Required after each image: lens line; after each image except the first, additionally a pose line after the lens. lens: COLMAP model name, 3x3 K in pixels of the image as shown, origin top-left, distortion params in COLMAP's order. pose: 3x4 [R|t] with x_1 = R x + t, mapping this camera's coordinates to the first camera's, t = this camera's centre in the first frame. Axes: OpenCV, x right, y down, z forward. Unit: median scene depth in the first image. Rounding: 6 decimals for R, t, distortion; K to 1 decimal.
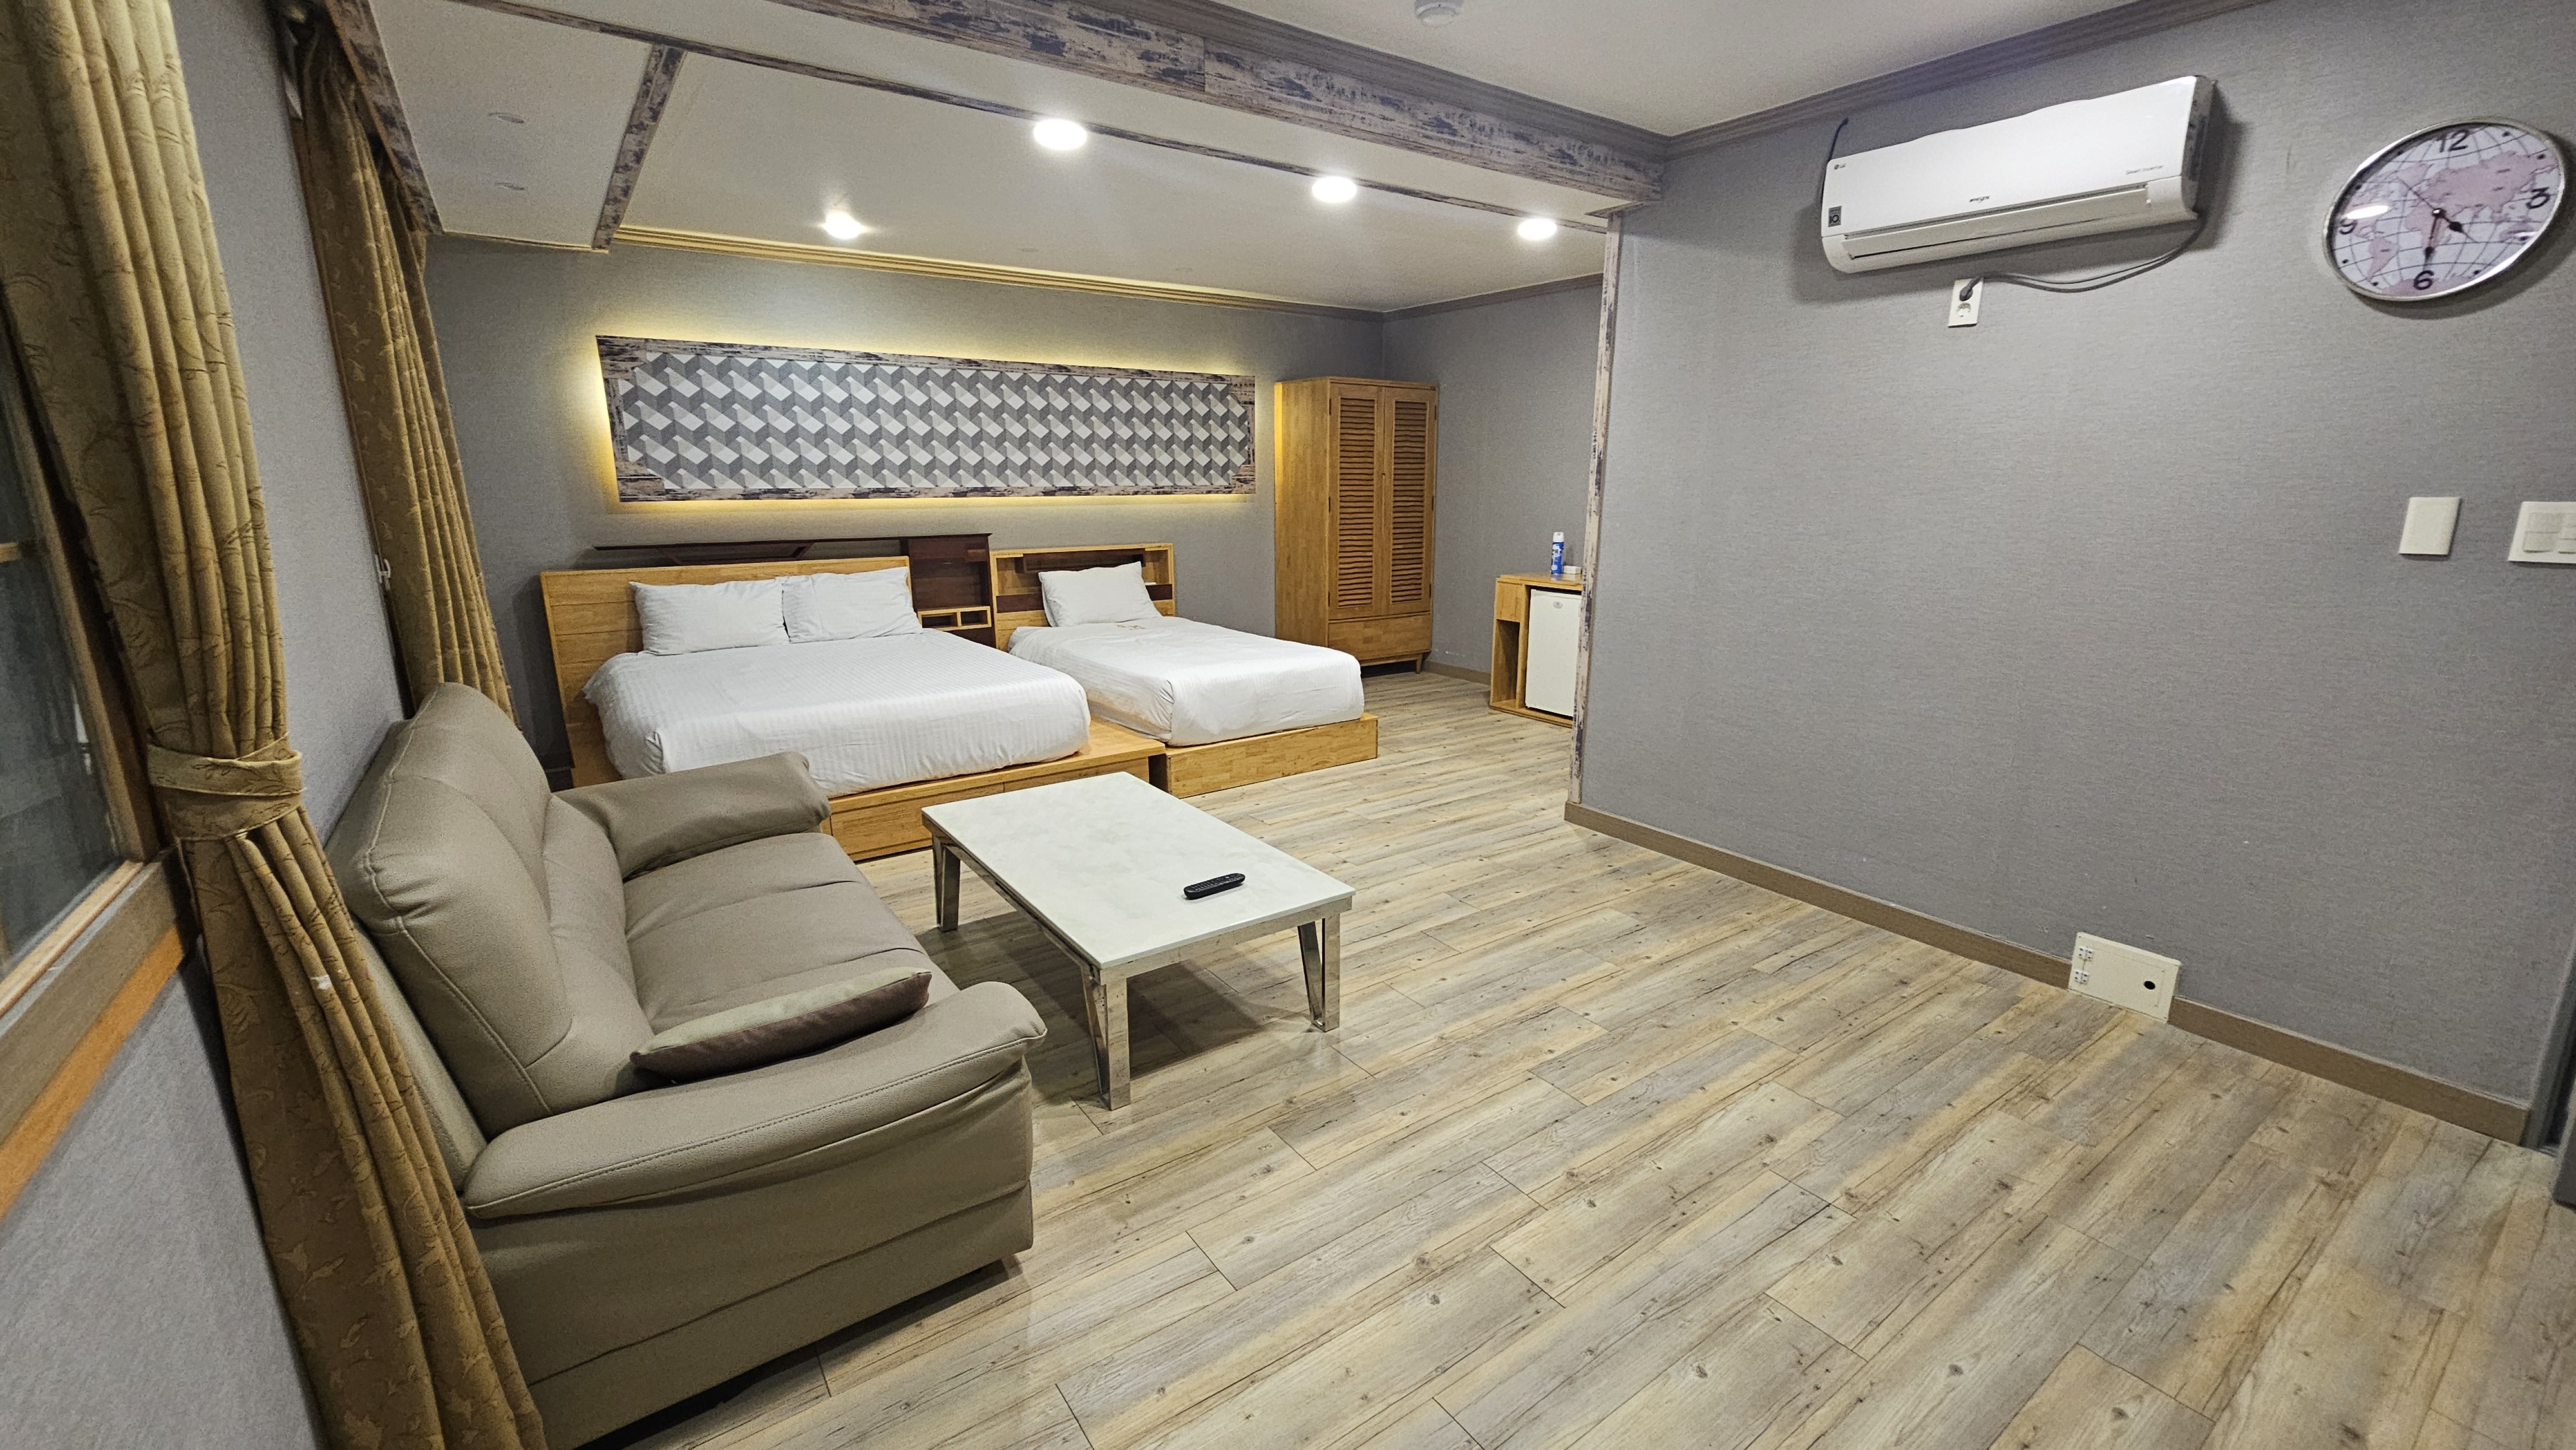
lens RADIAL K [[1052.1, 0, 1306.6], [0, 1052.1, 717.5], [0, 0, 1]] dist [-0.000151, -0.000111]
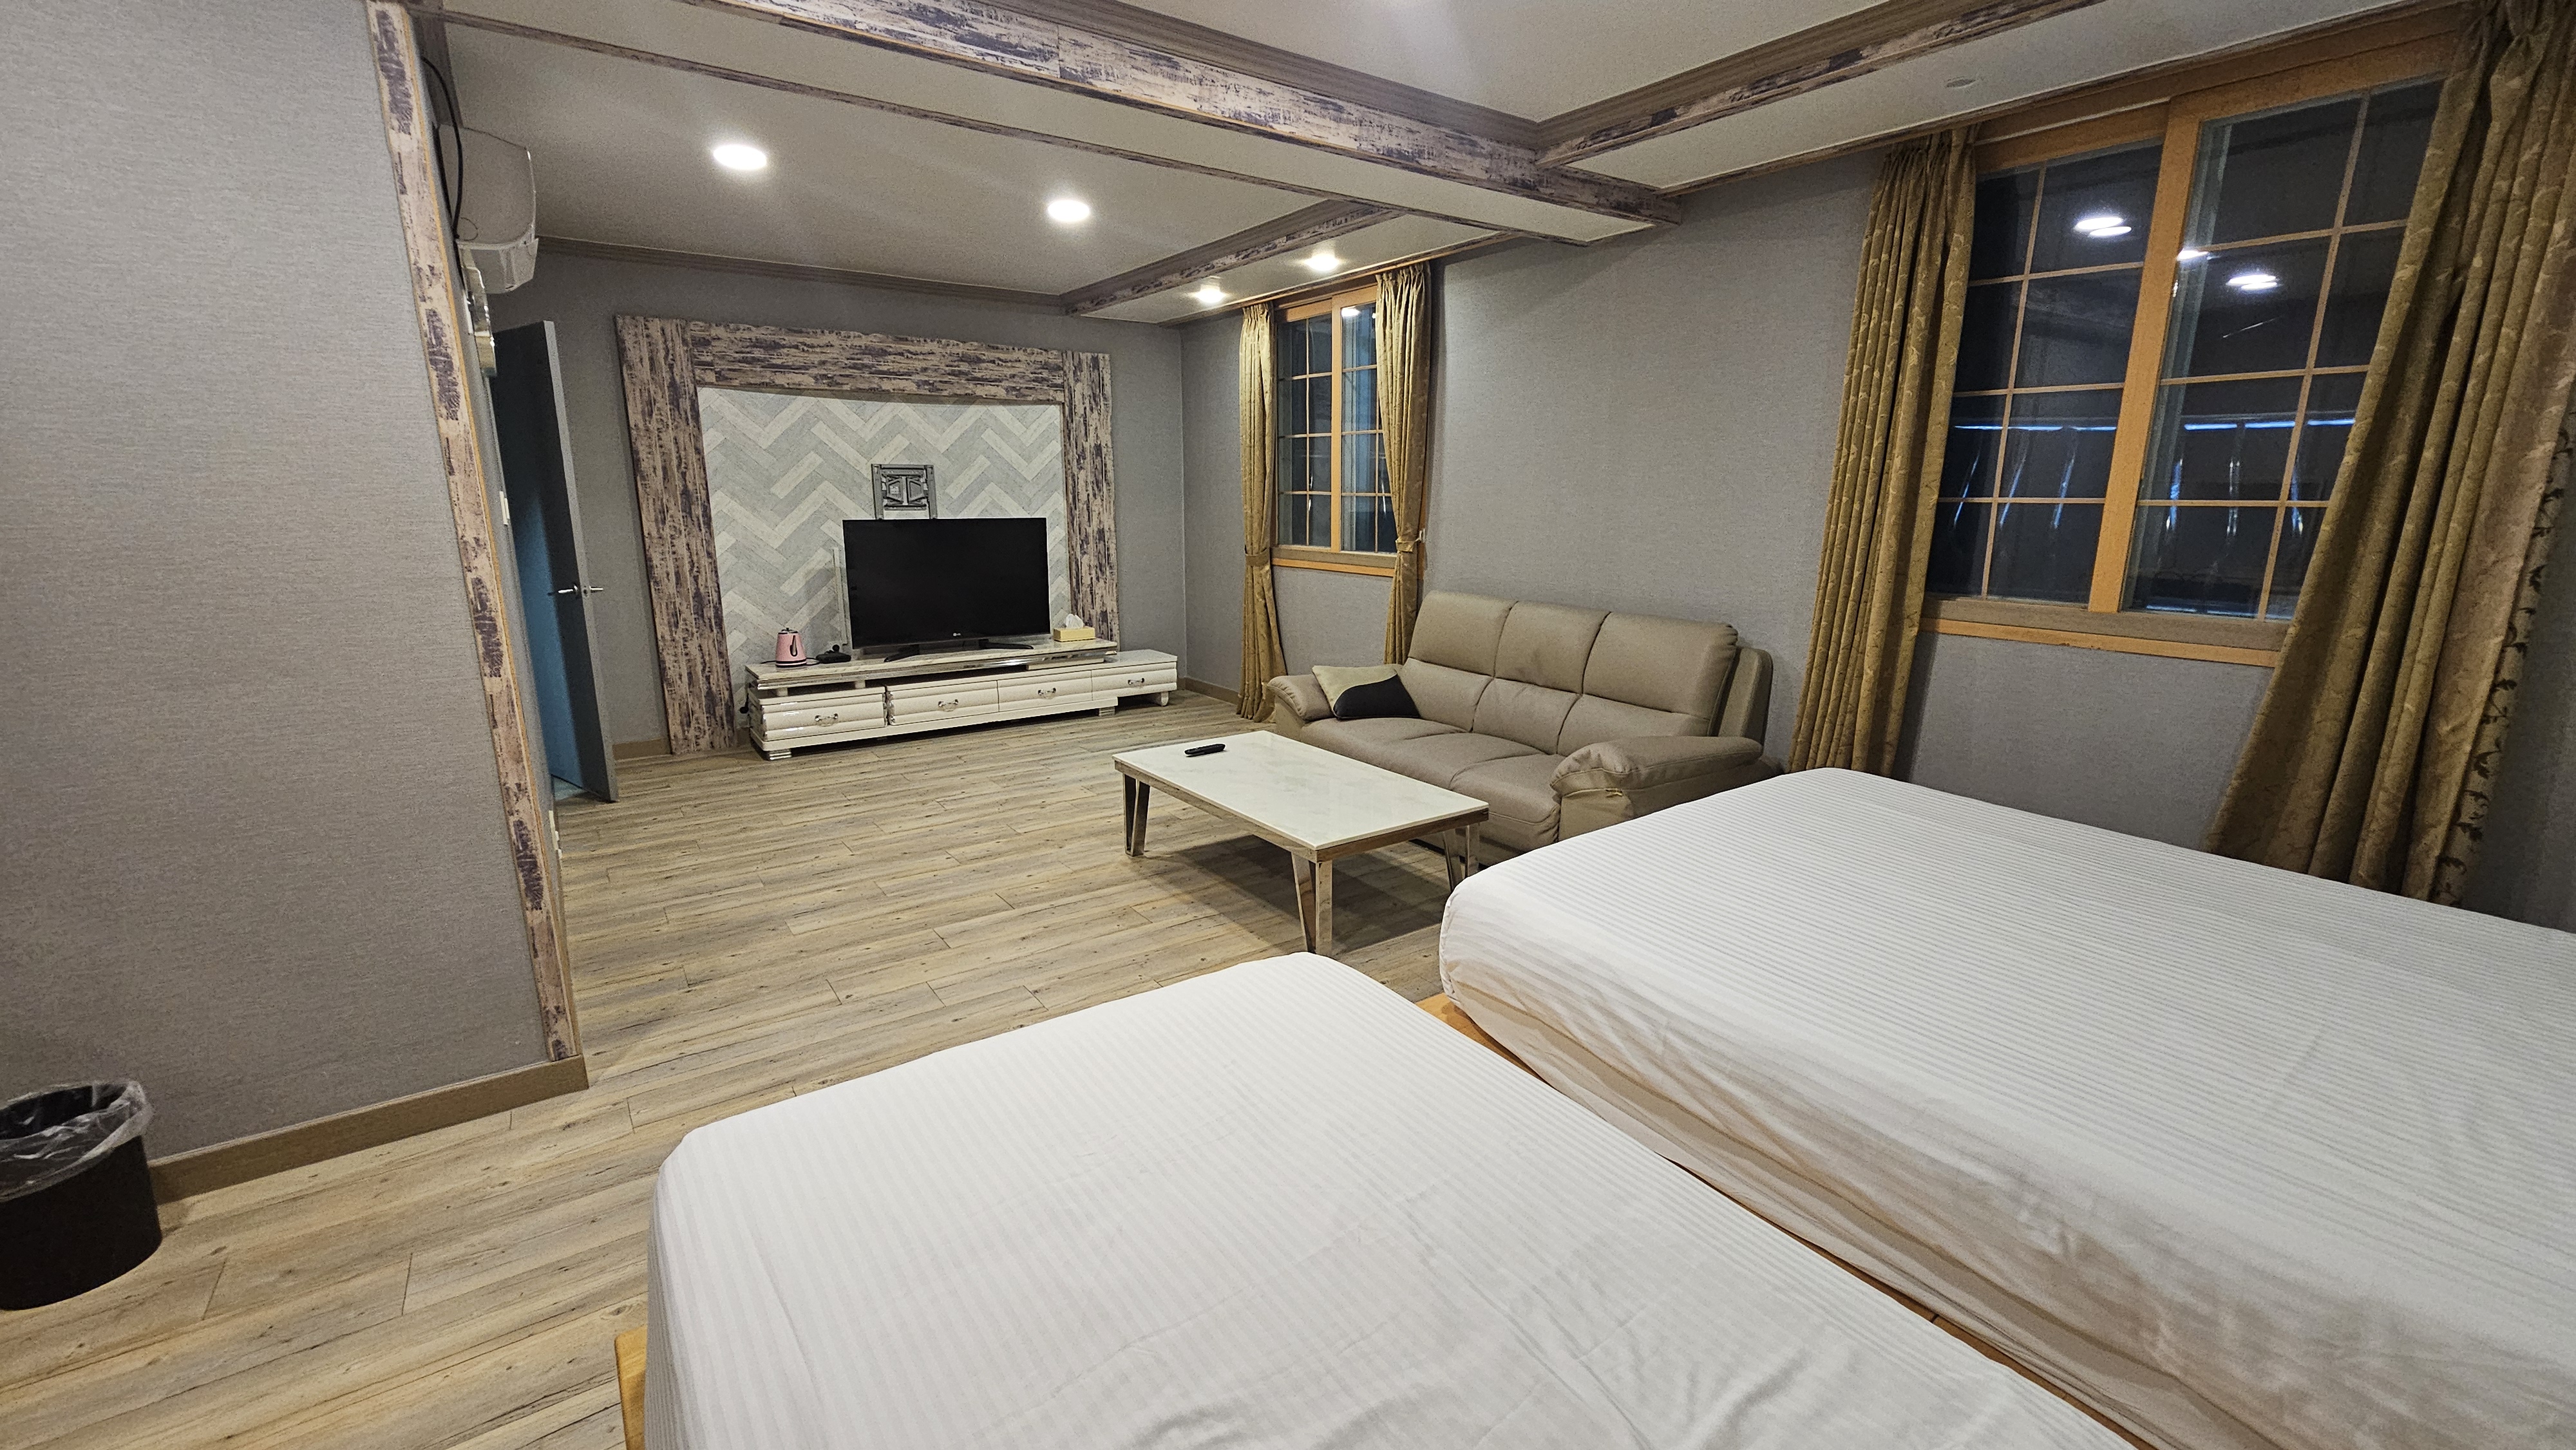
lens RADIAL K [[1045.9, 0, 1298.6], [0, 1045.9, 716.7], [0, 0, 1]] dist [0.001625, -0.000795]
pose [[-0.999995, -0.002189, 0.002326, -0.112538], [-0.000968, 0.901674, 0.432415, -0.268039], [-0.003044, 0.432411, -0.901672, 1.170579]]
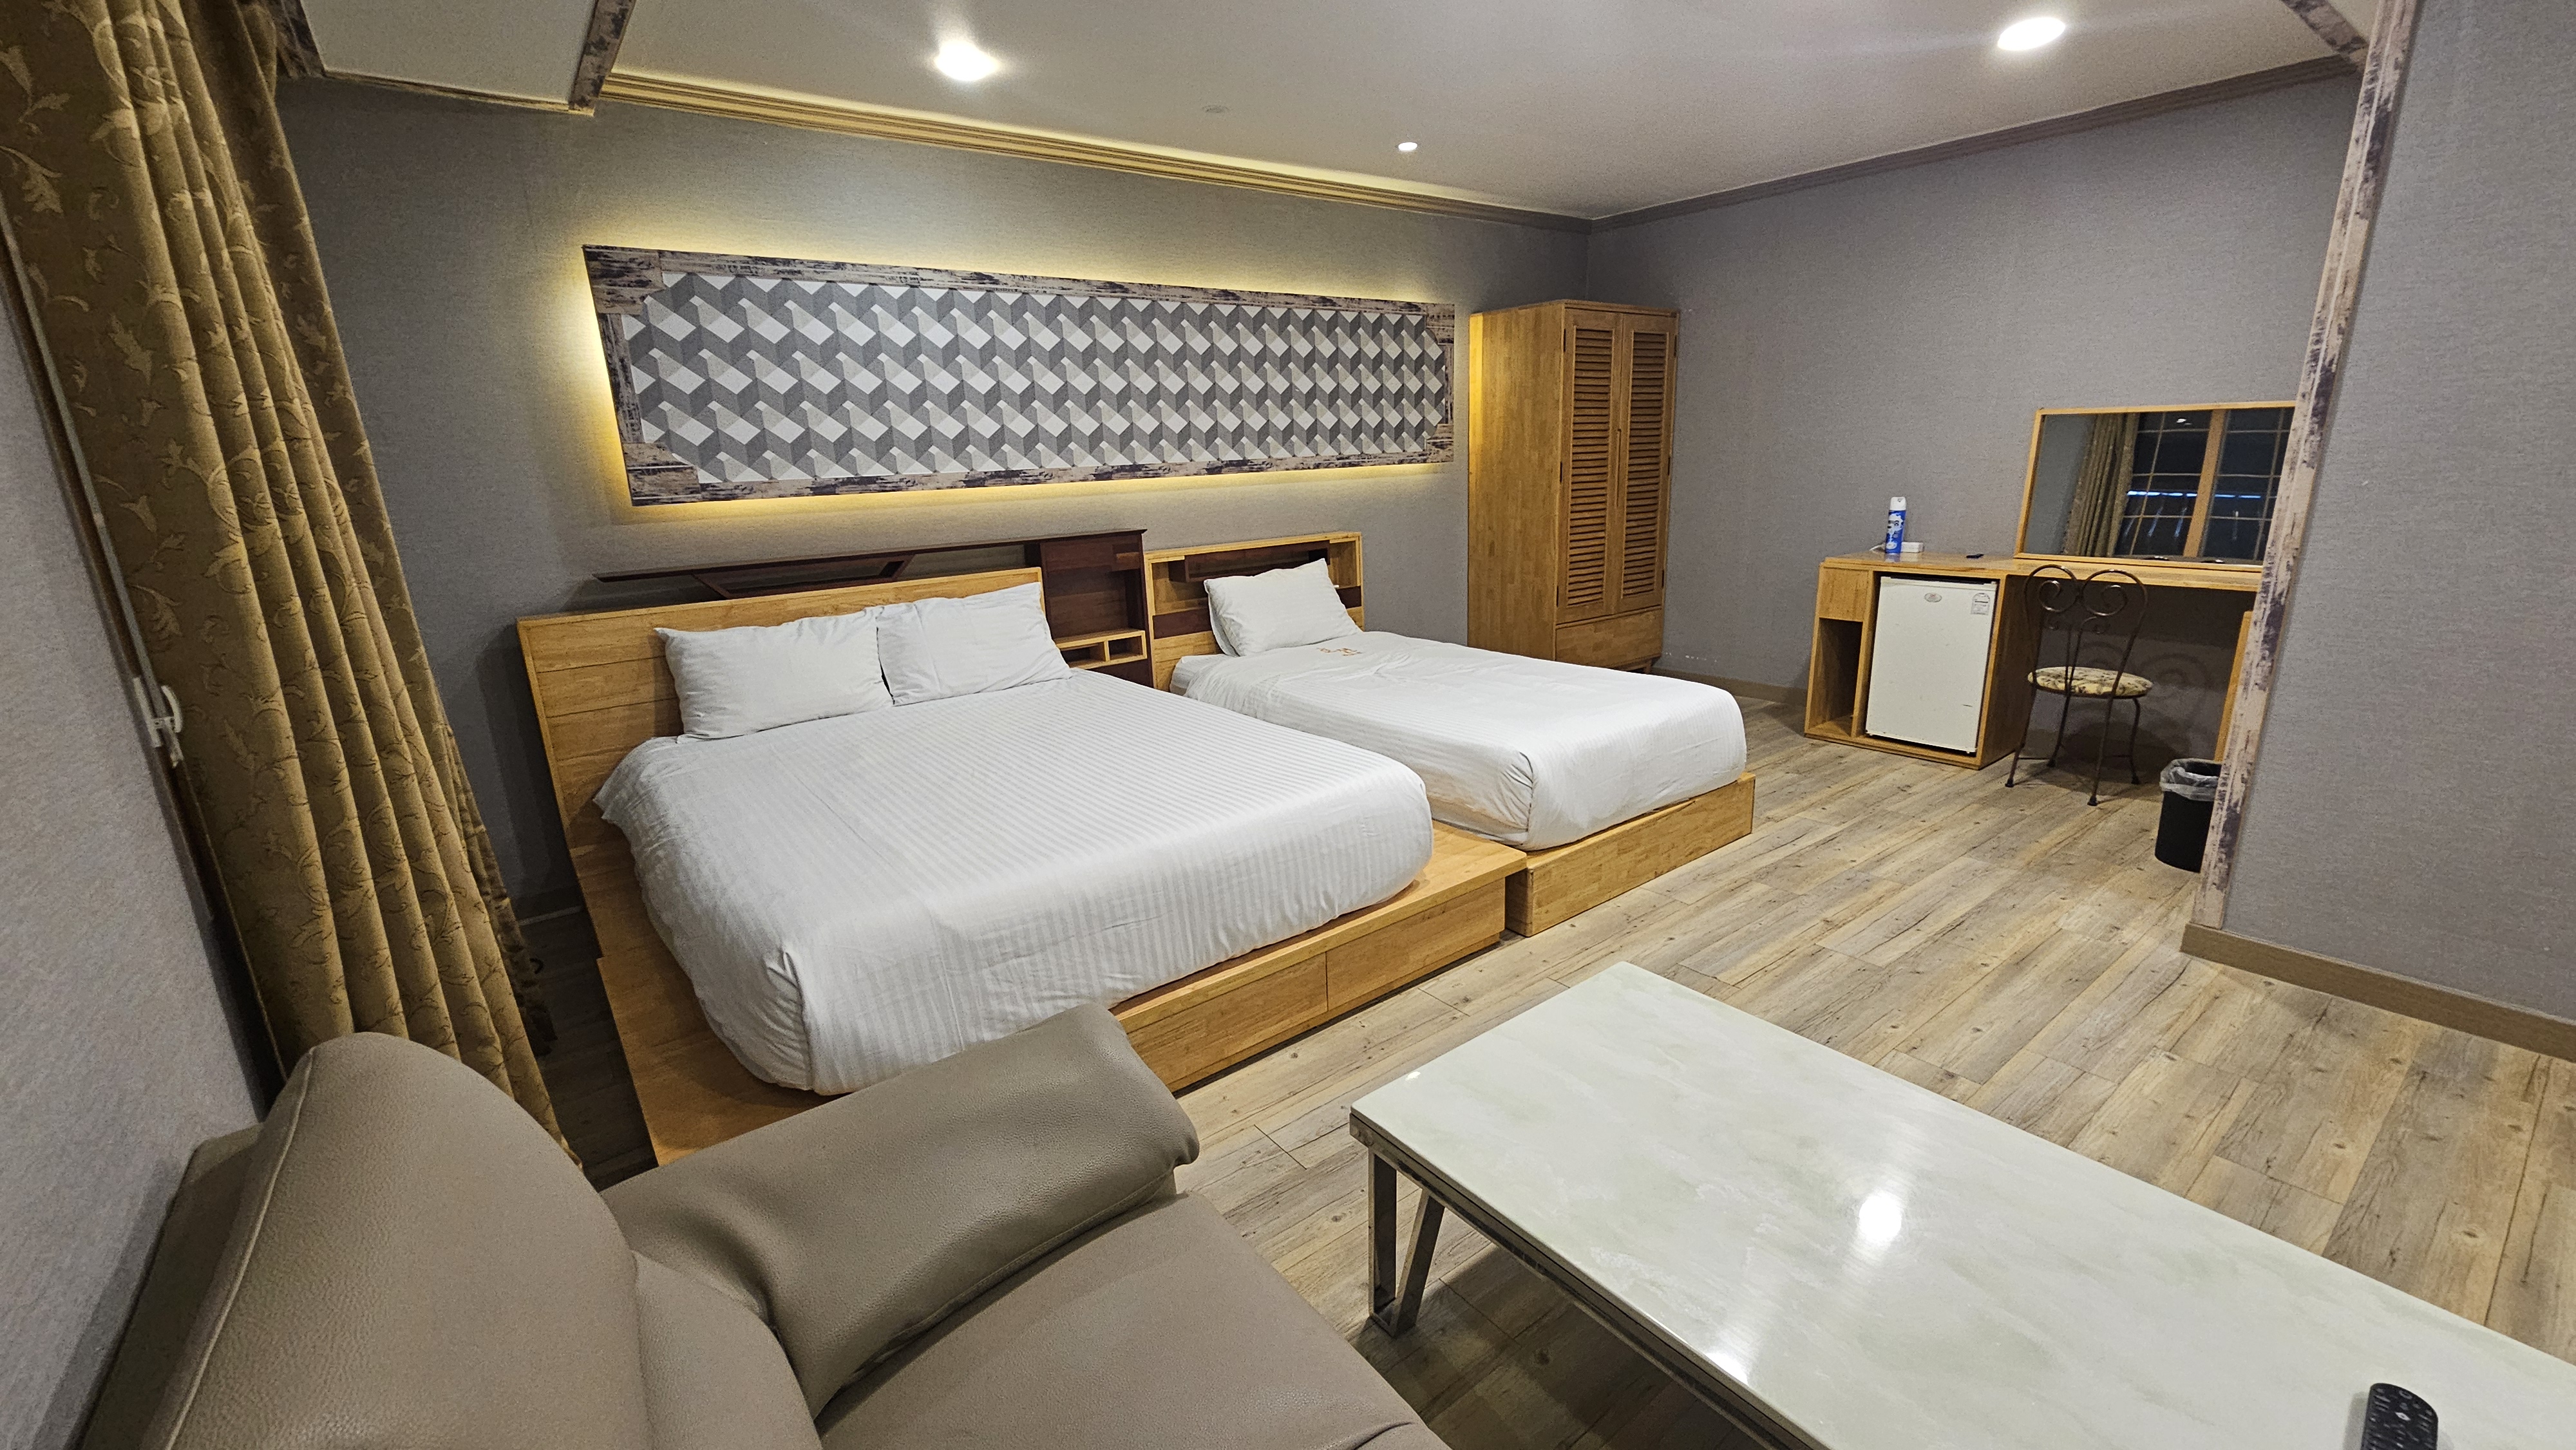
lens RADIAL K [[1045.9, 0, 1298.6], [0, 1045.9, 716.7], [0, 0, 1]] dist [0.001625, -0.000795]
pose [[0.998800, -0.043104, 0.023267, -0.244870], [0.042511, 0.998773, 0.025406, -0.068795], [-0.024334, -0.024387, 0.999406, 0.316613]]
